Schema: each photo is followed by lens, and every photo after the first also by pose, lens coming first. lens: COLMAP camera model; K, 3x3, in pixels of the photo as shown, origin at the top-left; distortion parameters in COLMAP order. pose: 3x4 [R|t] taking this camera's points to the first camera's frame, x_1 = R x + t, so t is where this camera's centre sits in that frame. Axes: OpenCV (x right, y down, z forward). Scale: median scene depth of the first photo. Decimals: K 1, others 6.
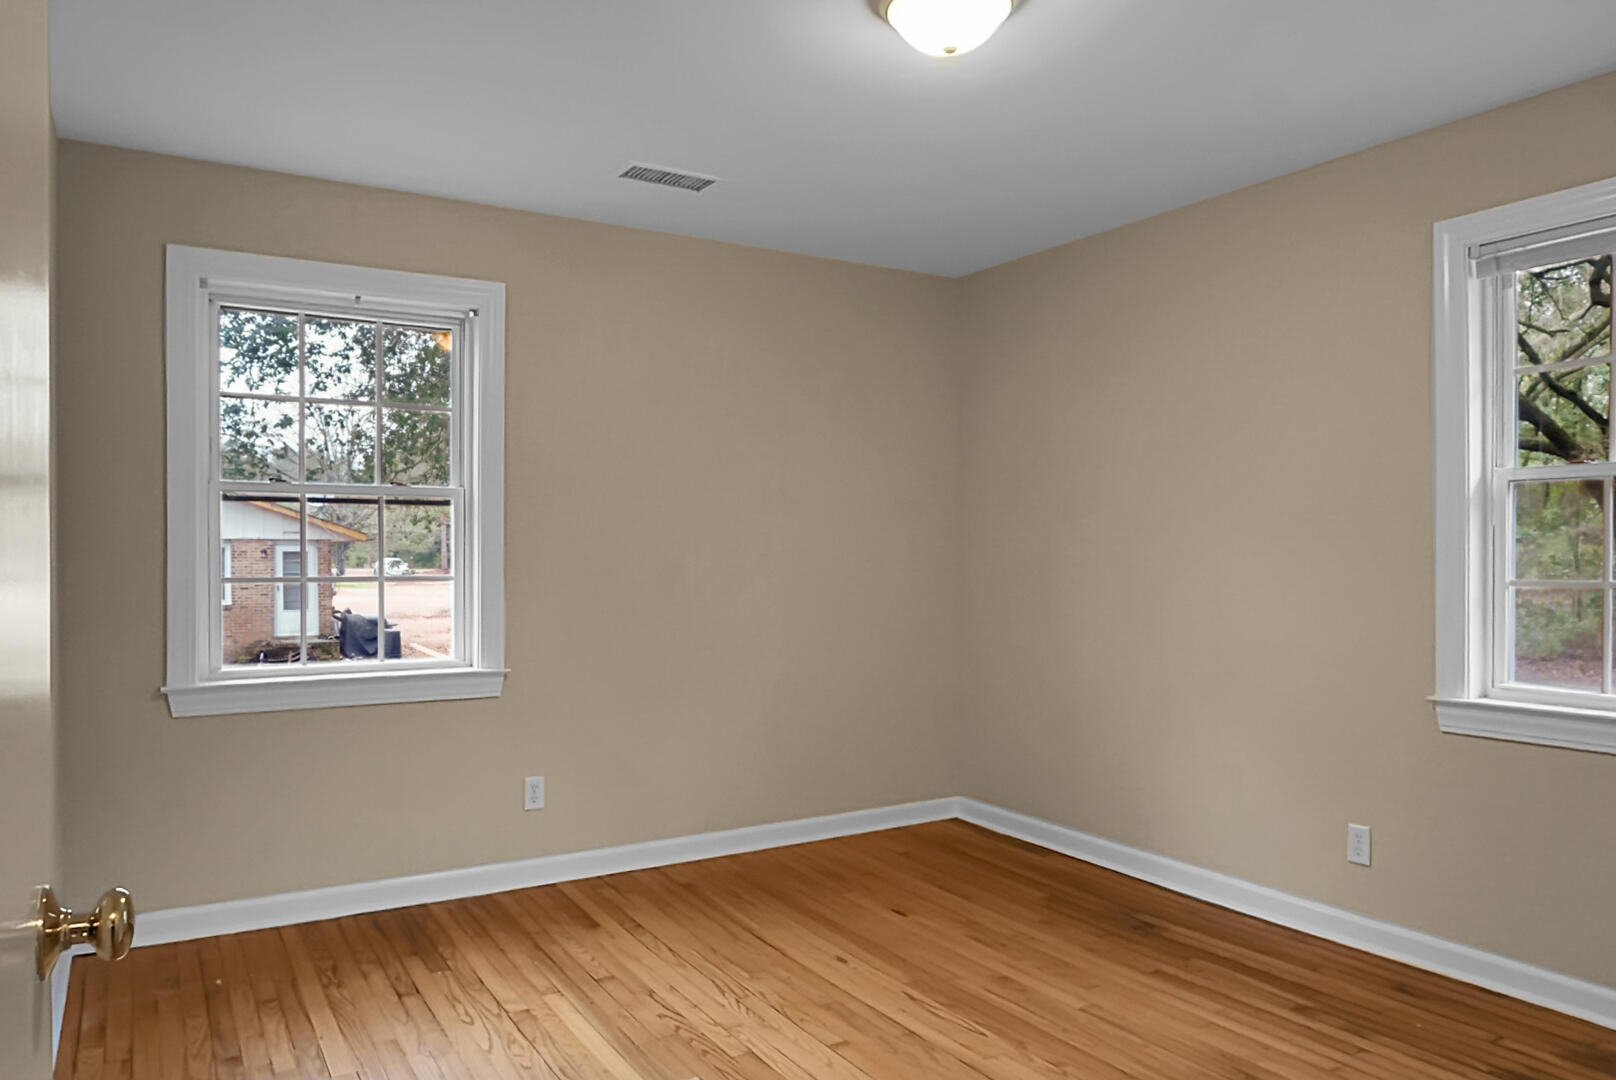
lens RADIAL K [[1096.2, 0, 802.6], [0, 1096.2, 552.7], [0, 0, 1]] dist [-0.039676, 0.015928]
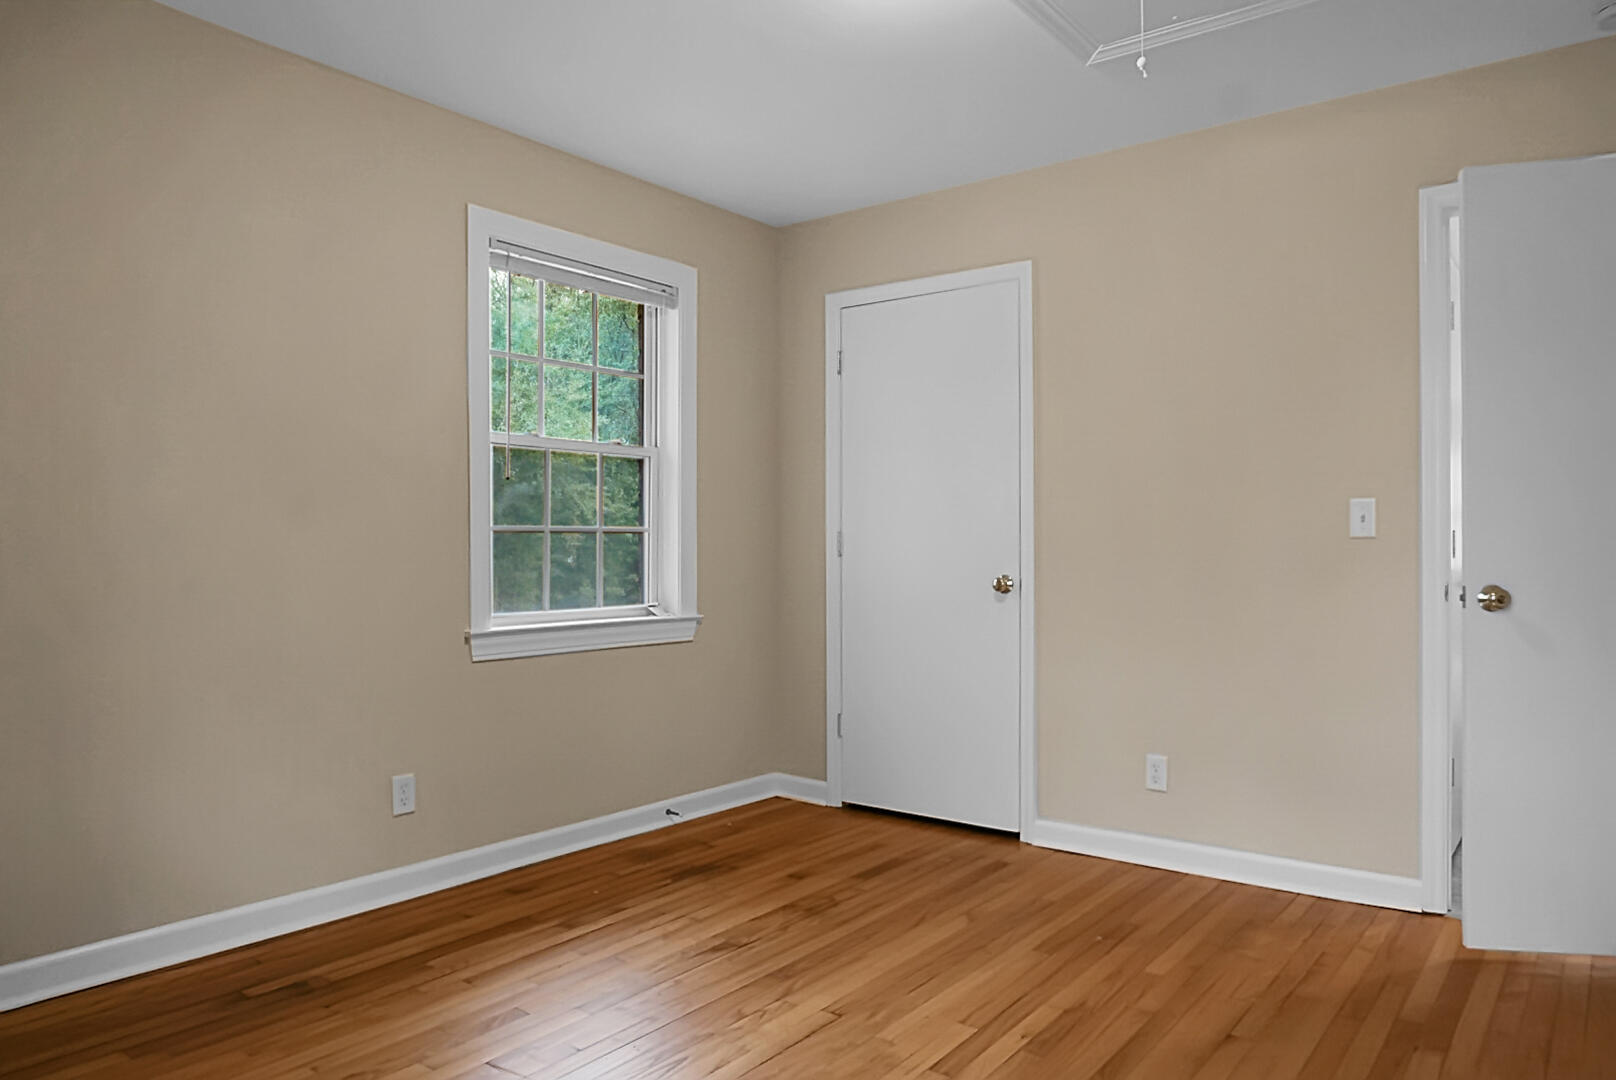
lens RADIAL K [[1096.2, 0, 803.7], [0, 1096.2, 538.7], [0, 0, 1]] dist [-0.039676, 0.015928]
pose [[-0.349059, -0.002120, 0.937098, -0.581783], [-0.002439, 0.999996, 0.001354, 0.035606], [-0.937097, -0.001813, -0.349063, 1.075431]]
